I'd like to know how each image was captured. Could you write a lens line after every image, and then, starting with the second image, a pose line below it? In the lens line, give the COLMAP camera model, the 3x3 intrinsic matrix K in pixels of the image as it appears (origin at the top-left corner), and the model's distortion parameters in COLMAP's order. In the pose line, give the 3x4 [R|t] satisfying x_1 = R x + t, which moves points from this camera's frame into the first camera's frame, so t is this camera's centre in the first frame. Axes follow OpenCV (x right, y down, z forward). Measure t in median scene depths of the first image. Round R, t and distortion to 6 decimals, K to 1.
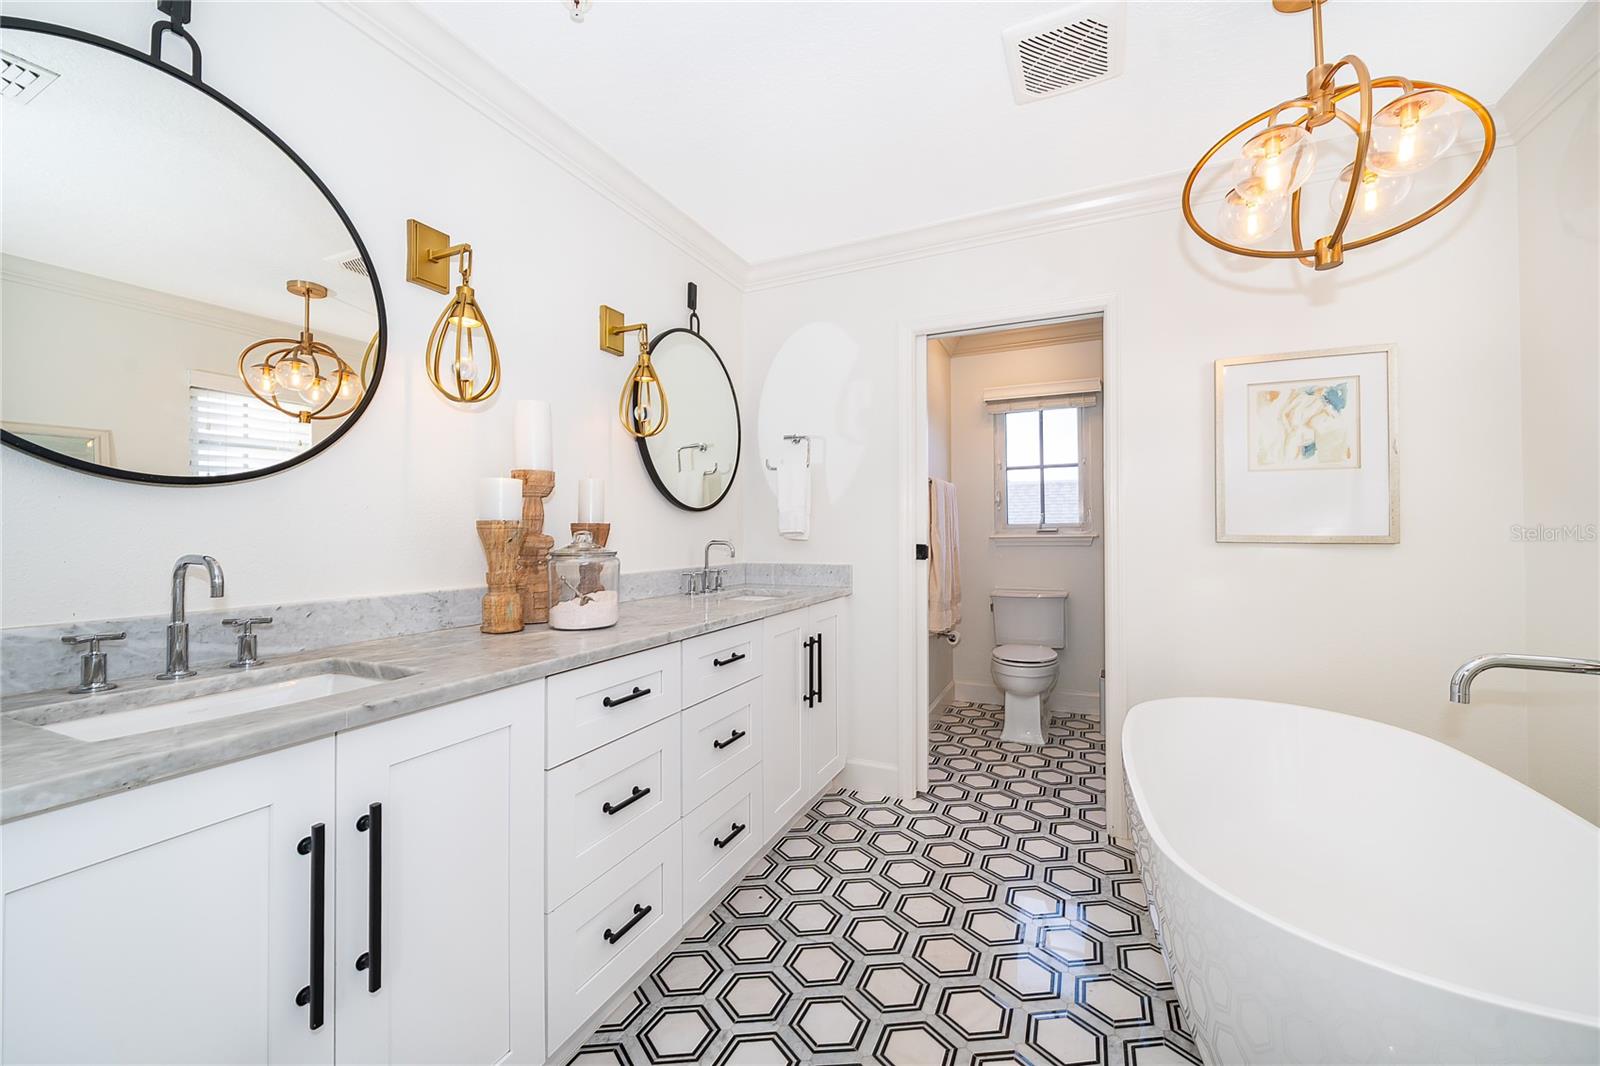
lens RADIAL K [[629.8, 0, 792.0], [0, 629.8, 526.7], [0, 0, 1]] dist [-0.006251, 0.000242]
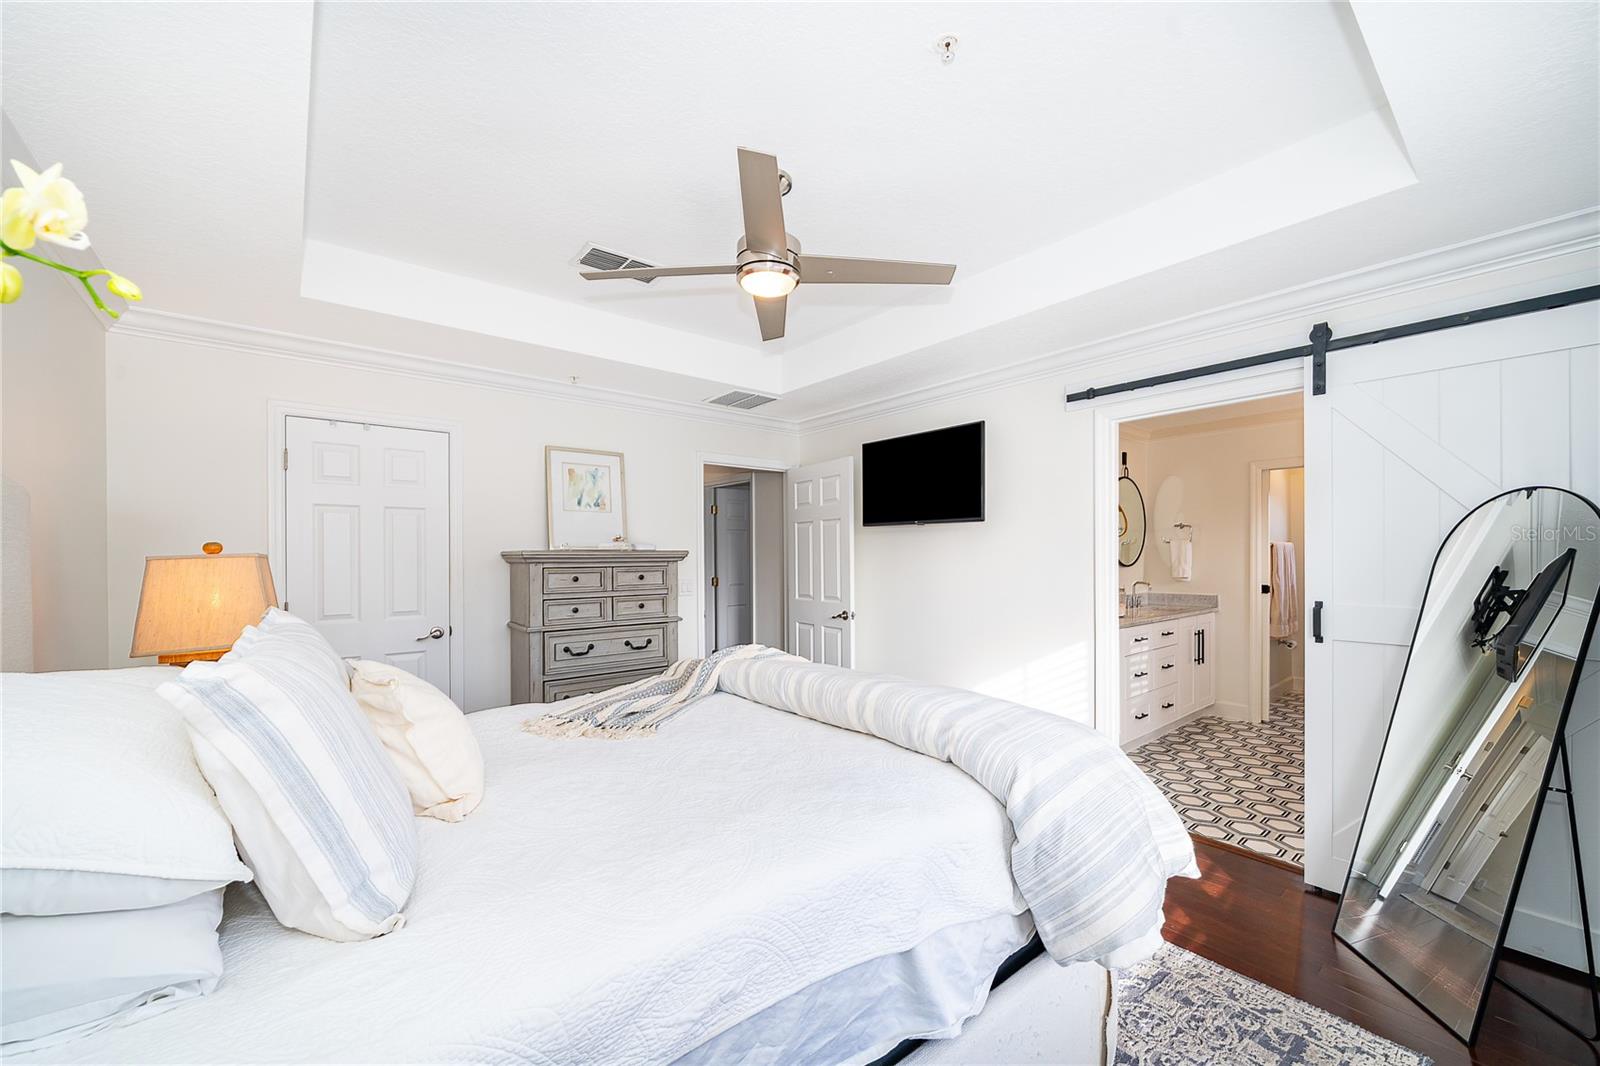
lens RADIAL K [[629.8, 0, 787.5], [0, 629.8, 553.8], [0, 0, 1]] dist [-0.006251, 0.000242]
pose [[0.902150, 0.000578, -0.431421, -0.271934], [0.001118, 0.999993, 0.003678, -0.074675], [0.431420, -0.003800, 0.902143, -1.300462]]
